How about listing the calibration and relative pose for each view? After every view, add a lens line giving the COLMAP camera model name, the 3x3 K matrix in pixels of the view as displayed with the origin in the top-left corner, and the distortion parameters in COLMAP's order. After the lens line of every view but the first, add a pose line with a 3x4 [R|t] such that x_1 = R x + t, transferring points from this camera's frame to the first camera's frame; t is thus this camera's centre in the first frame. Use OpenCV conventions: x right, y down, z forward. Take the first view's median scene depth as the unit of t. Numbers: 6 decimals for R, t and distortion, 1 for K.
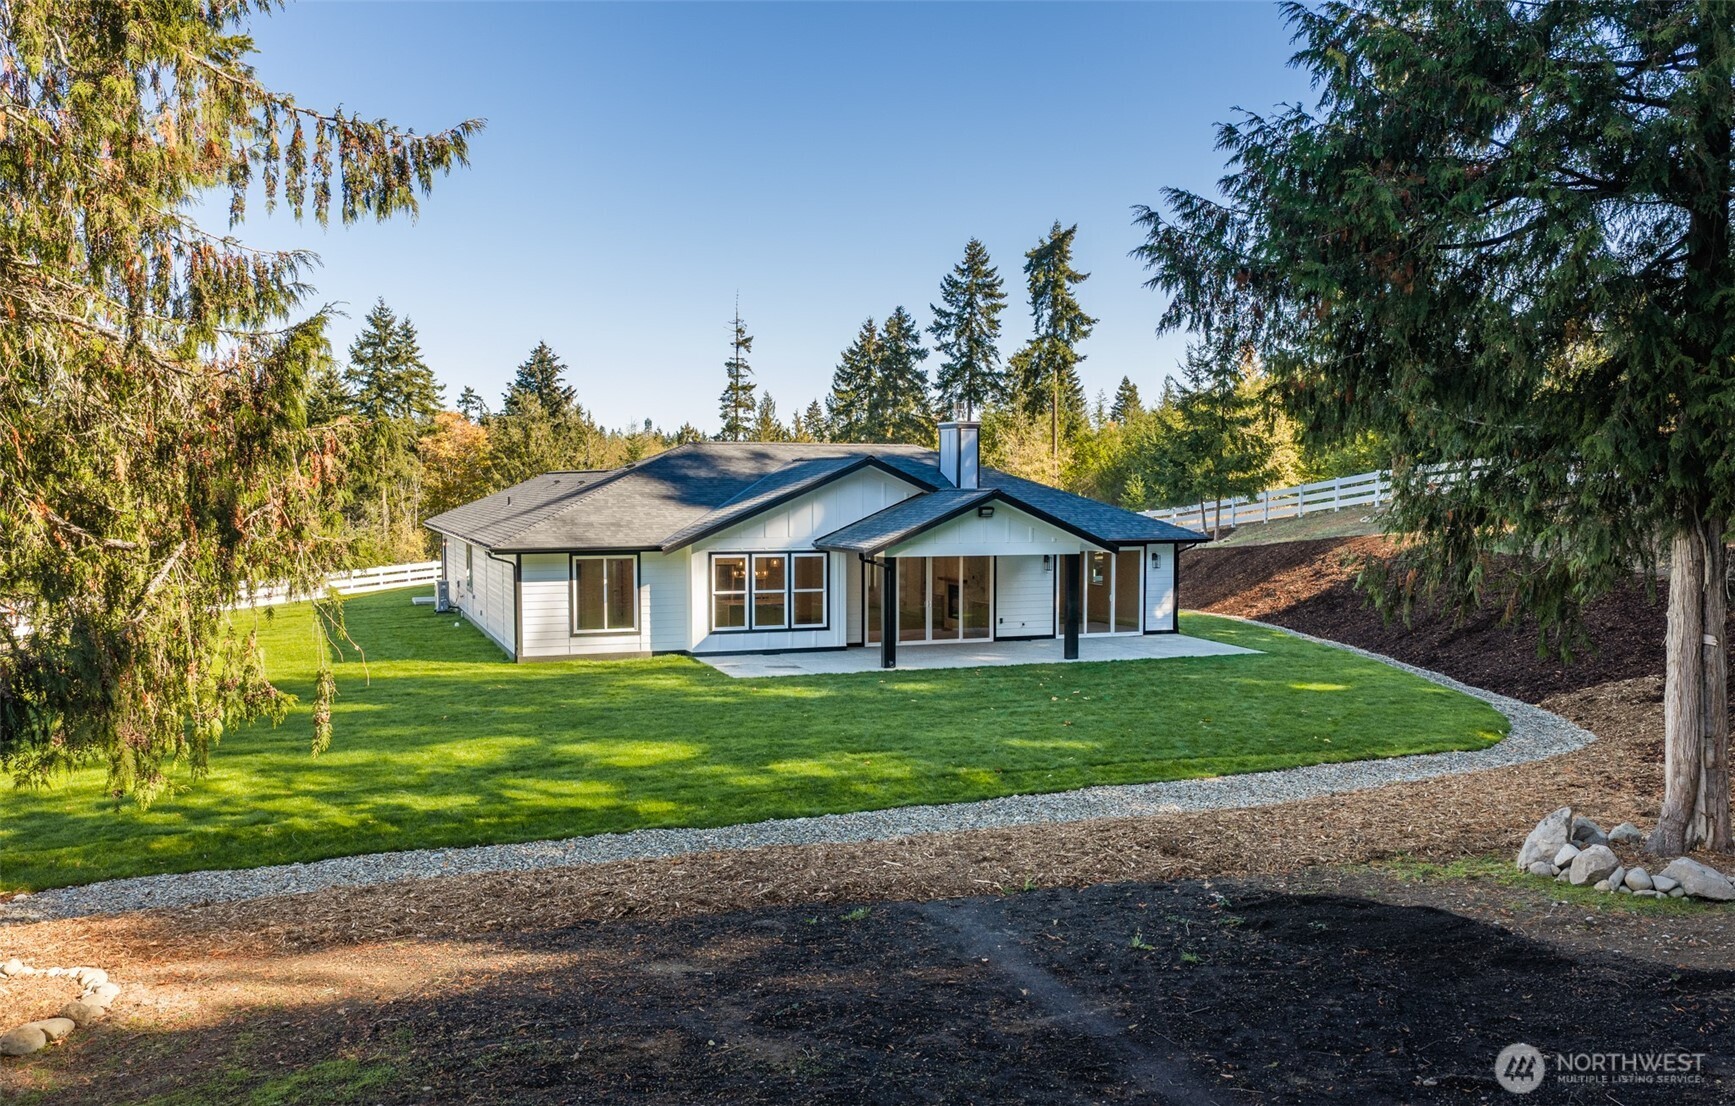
lens RADIAL K [[1497.3, 0, 867.5], [0, 1497.3, 553.0], [0, 0, 1]] dist [0.000084, -0.000931]
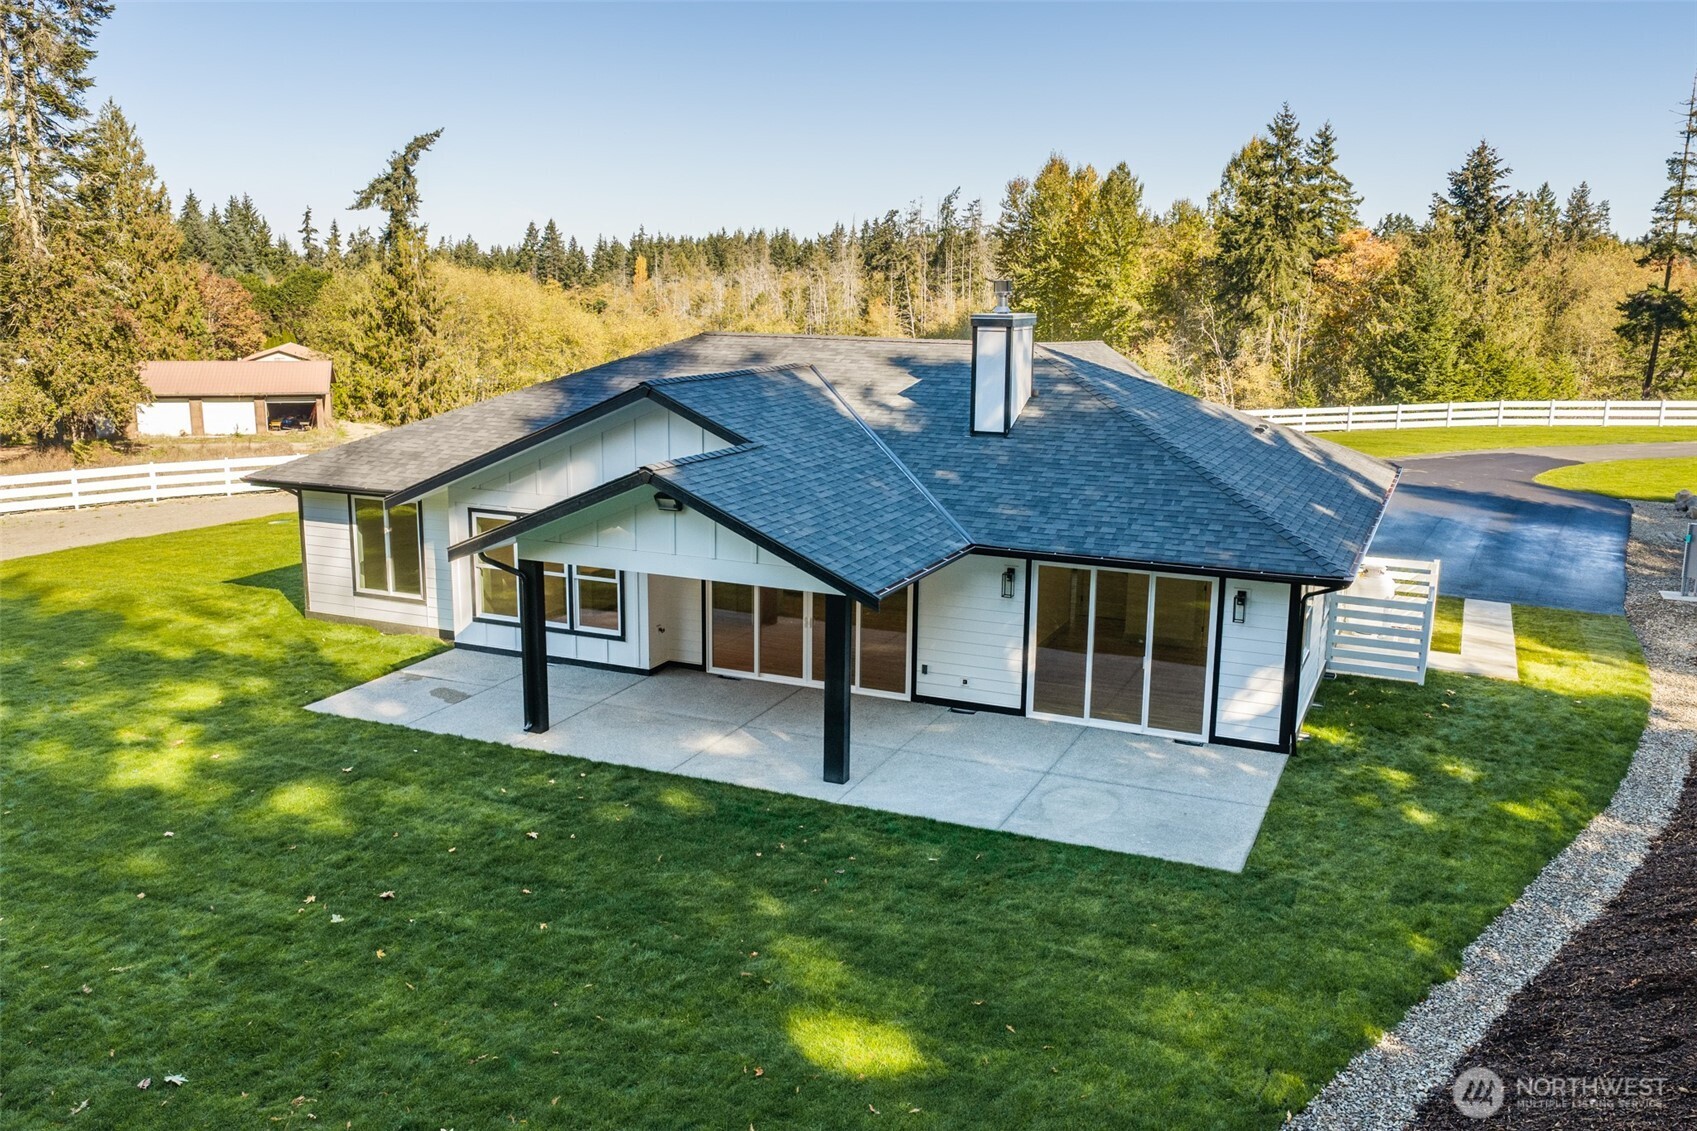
lens RADIAL K [[1415.8, 0, 848.5], [0, 1415.8, 565.5], [0, 0, 1]] dist [0.033359, -0.039203]
pose [[0.701528, 0.150437, -0.696582, 0.443098], [-0.045270, 0.984898, 0.167112, -0.084685], [0.711202, -0.085699, 0.697744, 0.592892]]
